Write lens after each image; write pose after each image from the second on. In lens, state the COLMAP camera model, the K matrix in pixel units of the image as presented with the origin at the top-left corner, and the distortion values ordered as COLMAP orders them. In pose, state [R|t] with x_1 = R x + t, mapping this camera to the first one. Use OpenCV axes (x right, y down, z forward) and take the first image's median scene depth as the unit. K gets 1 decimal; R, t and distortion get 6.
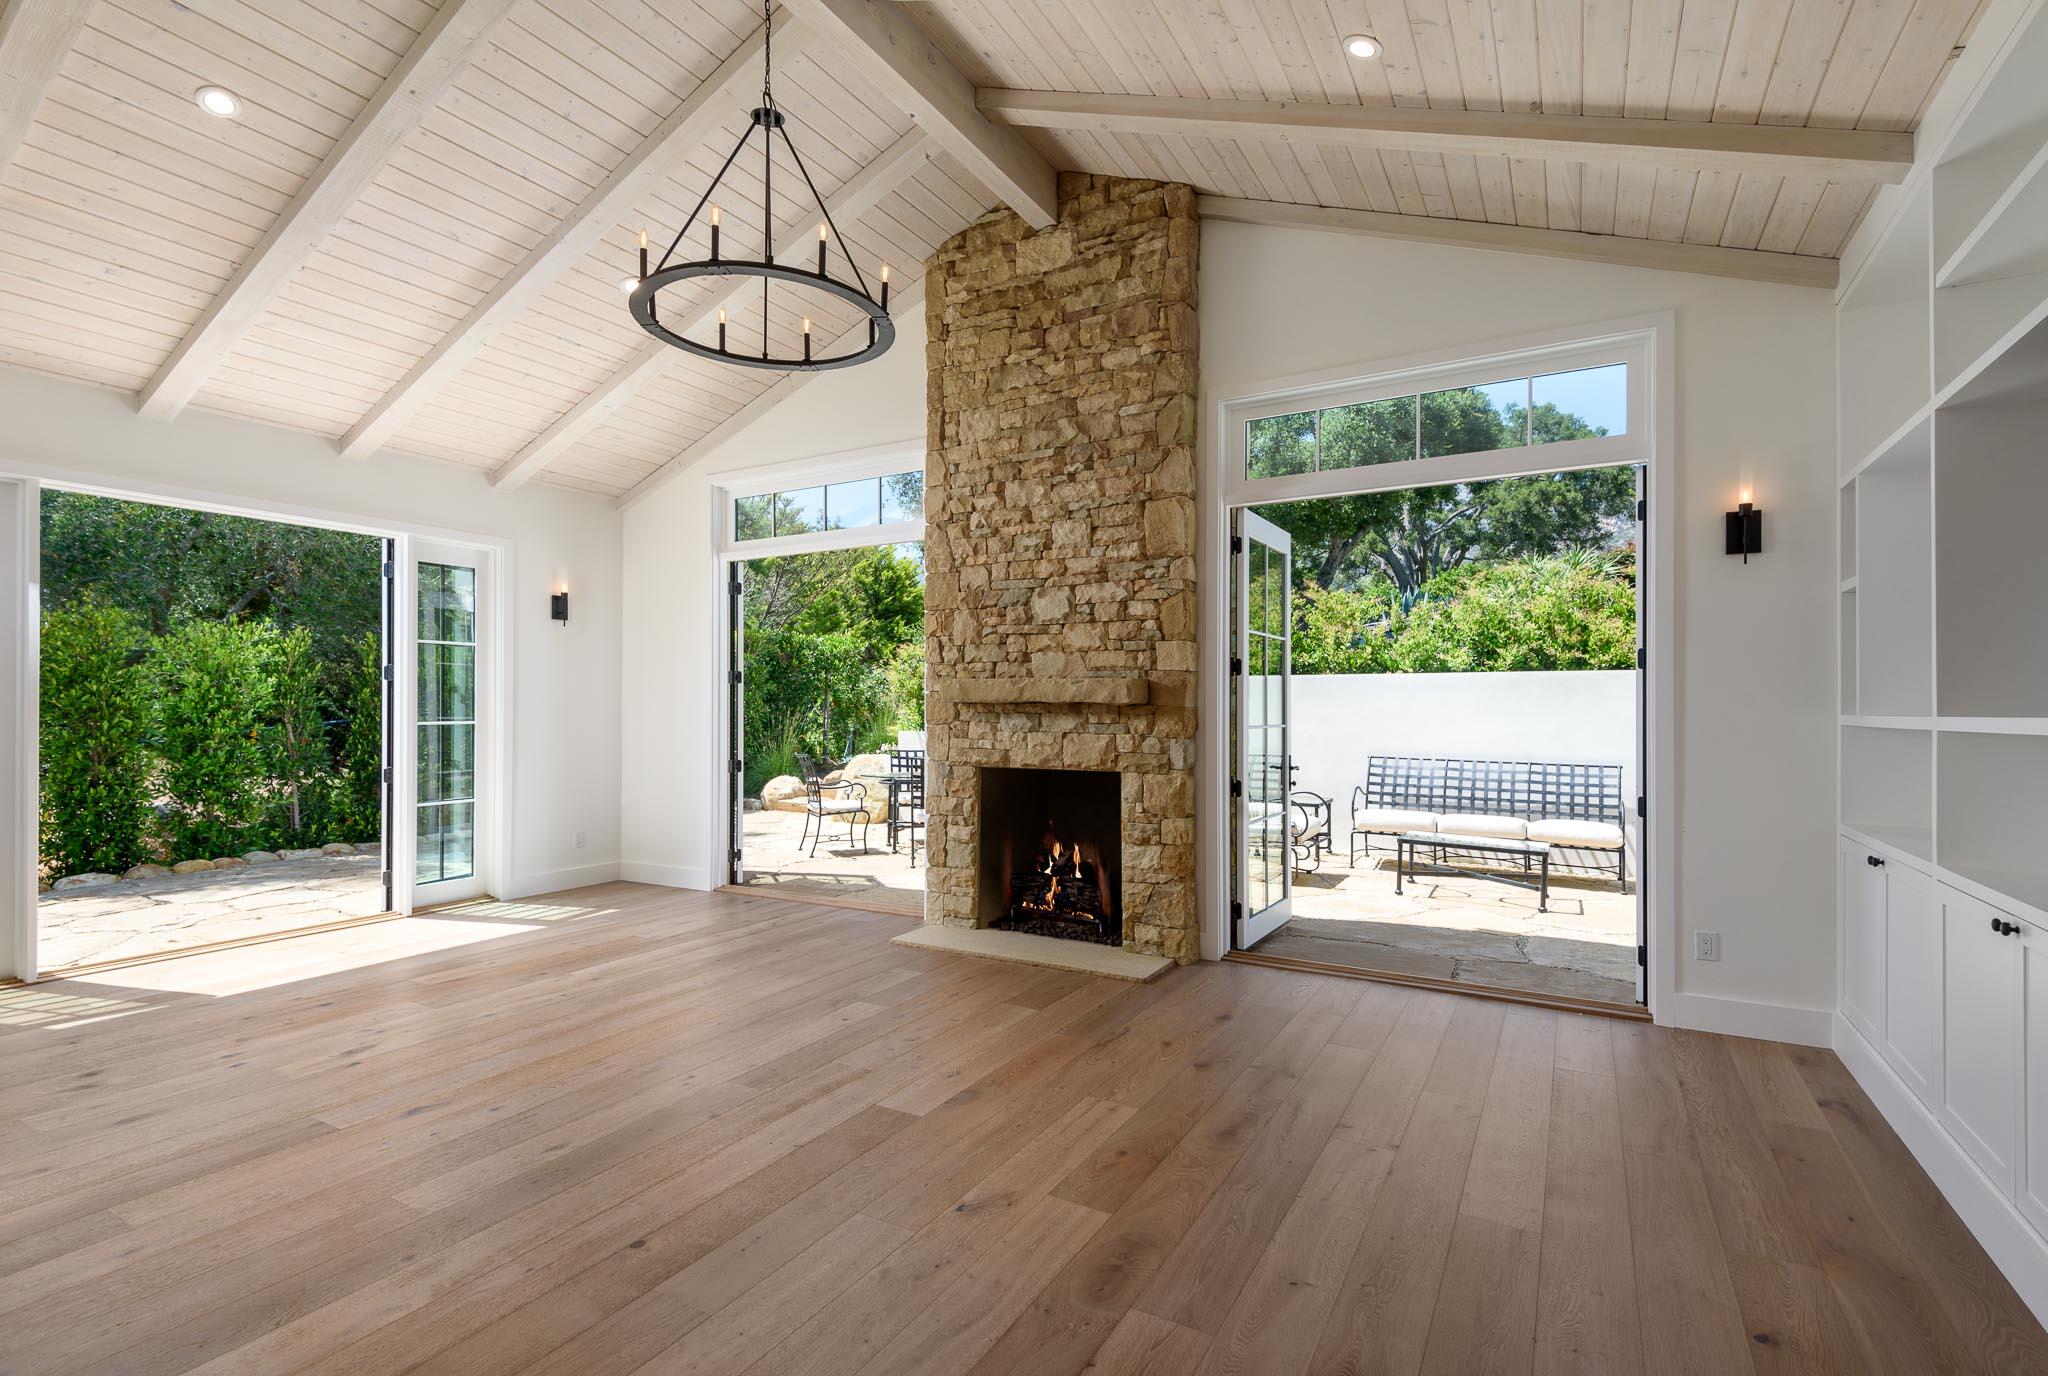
lens RADIAL K [[948.5, 0, 1027.4], [0, 948.5, 688.1], [0, 0, 1]] dist [0.009281, -0.007064]
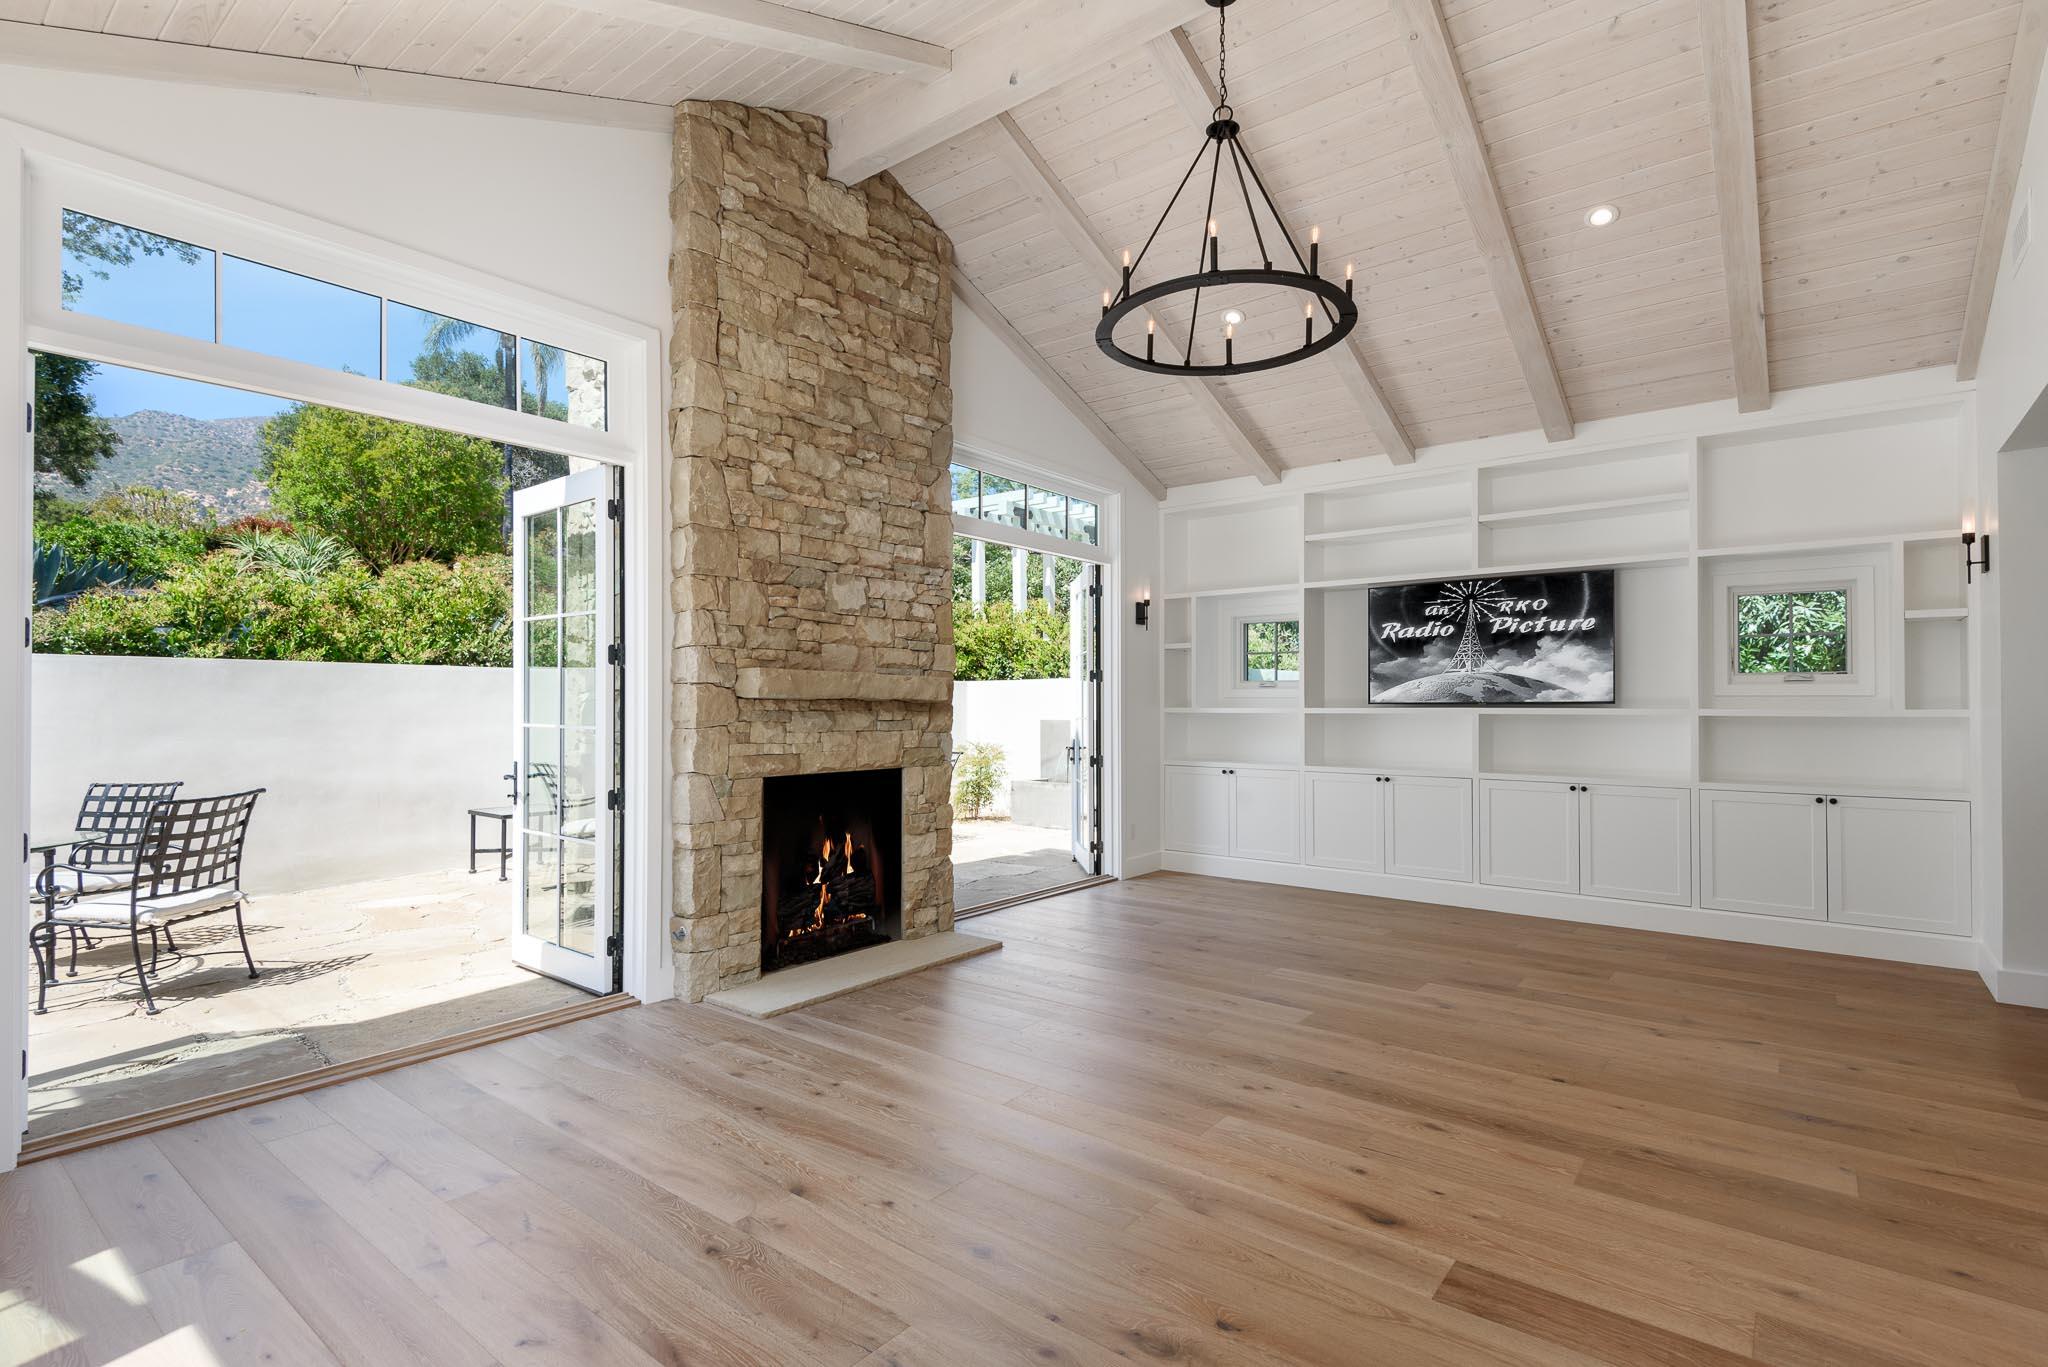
lens RADIAL K [[948.5, 0, 1025.1], [0, 948.5, 674.4], [0, 0, 1]] dist [0.009281, -0.007064]
pose [[0.160346, 0.029157, 0.986630, -0.854619], [-0.023604, 0.999391, -0.025698, 0.010589], [-0.986779, -0.019168, 0.160936, 0.674077]]
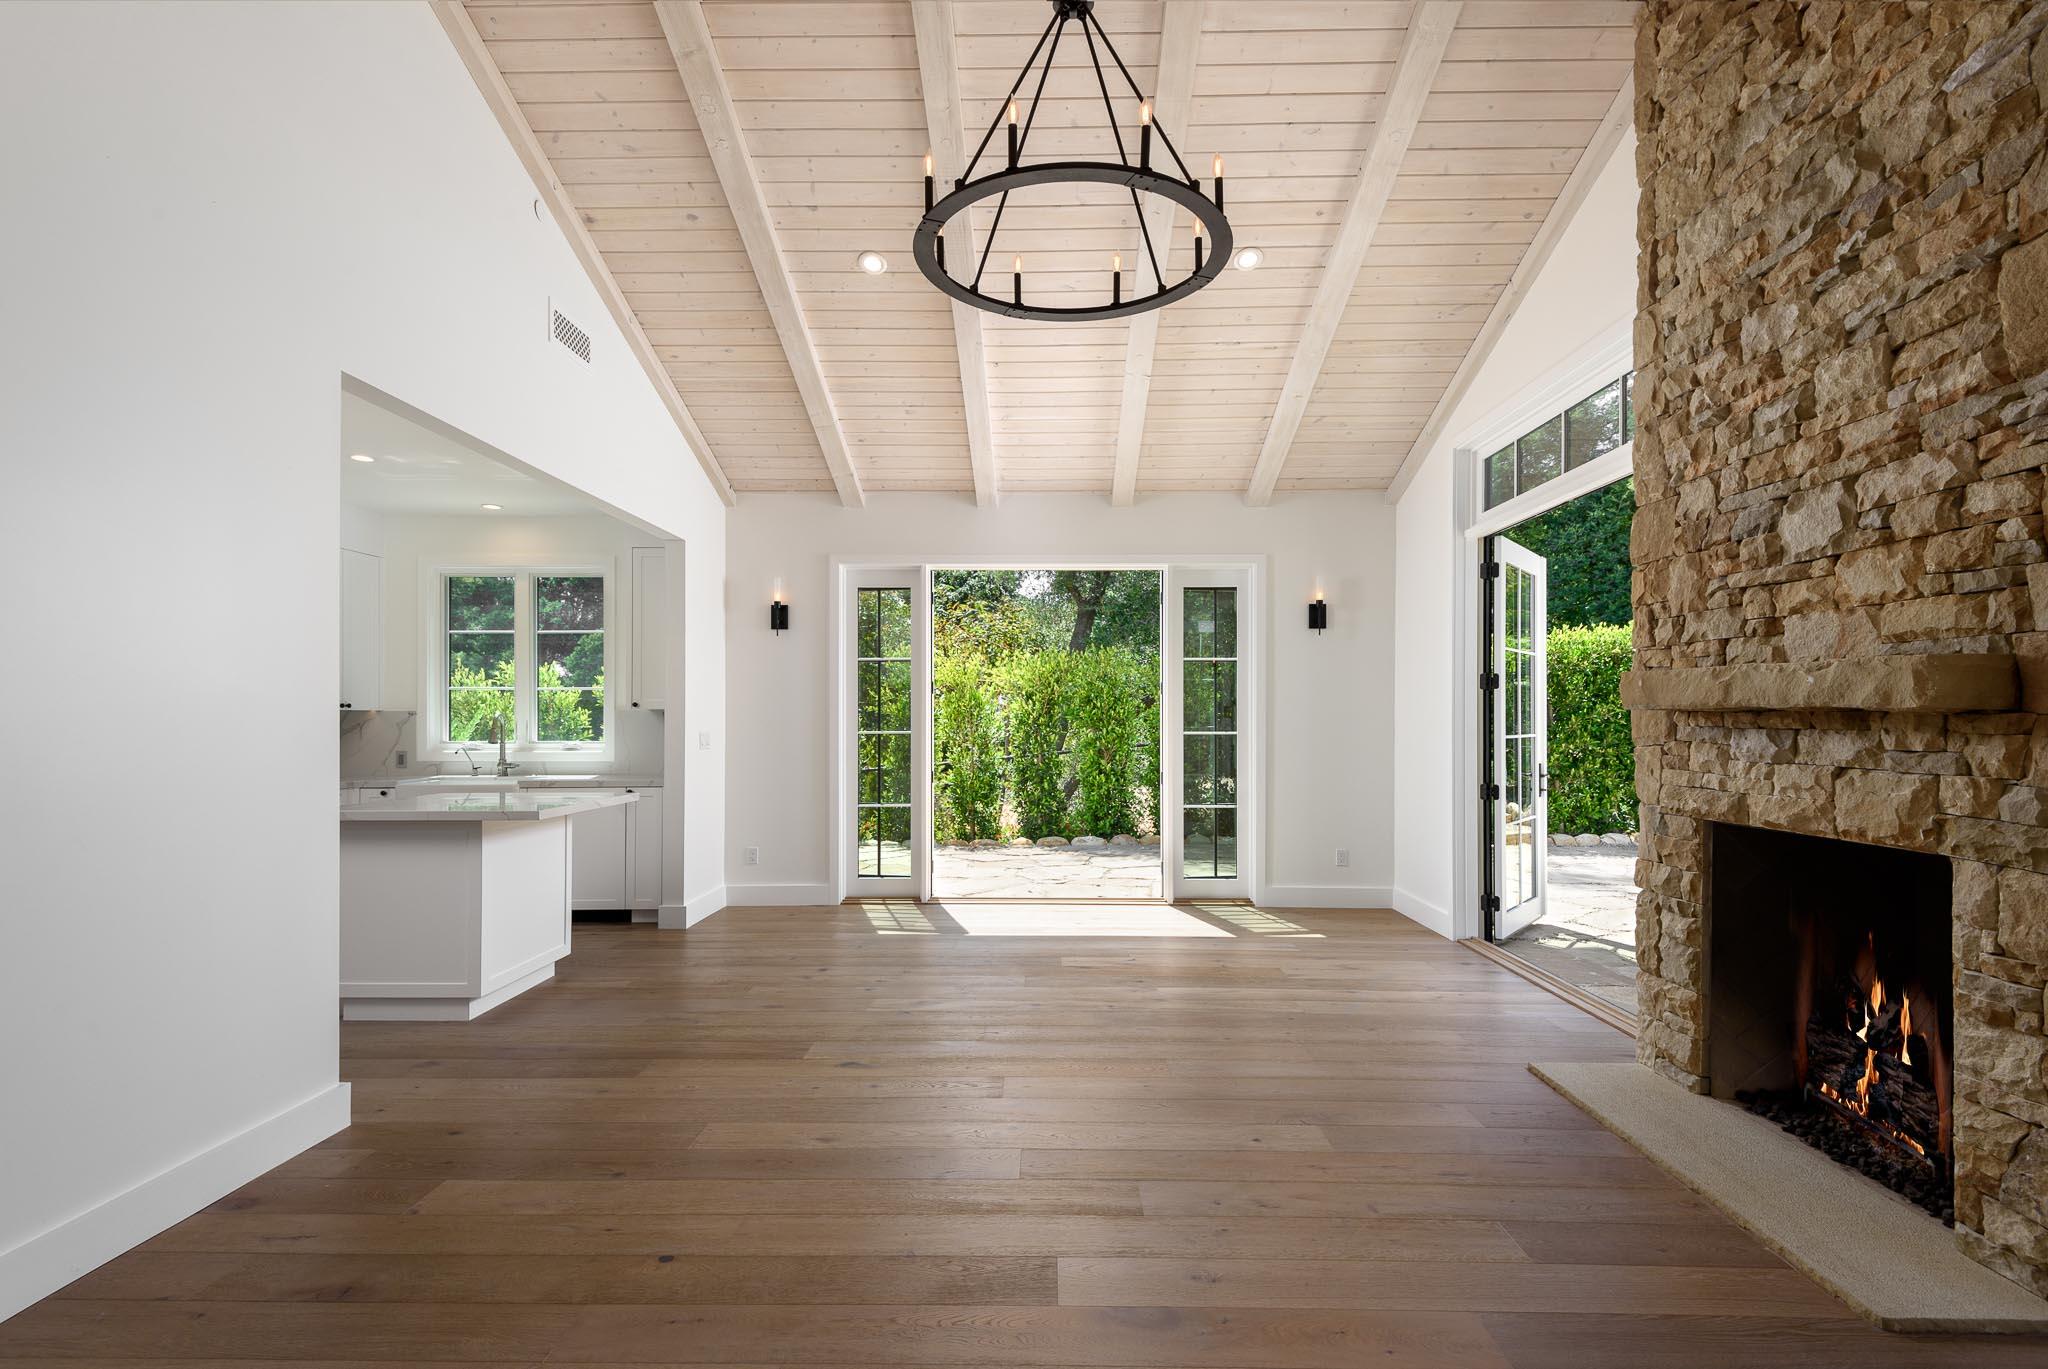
lens RADIAL K [[948.5, 0, 1039.2], [0, 948.5, 704.5], [0, 0, 1]] dist [0.009281, -0.007064]
pose [[0.490380, -0.010087, -0.871450, 0.271650], [0.011480, 0.999921, -0.005114, 0.010682], [0.871433, -0.007497, 0.490457, 0.366321]]
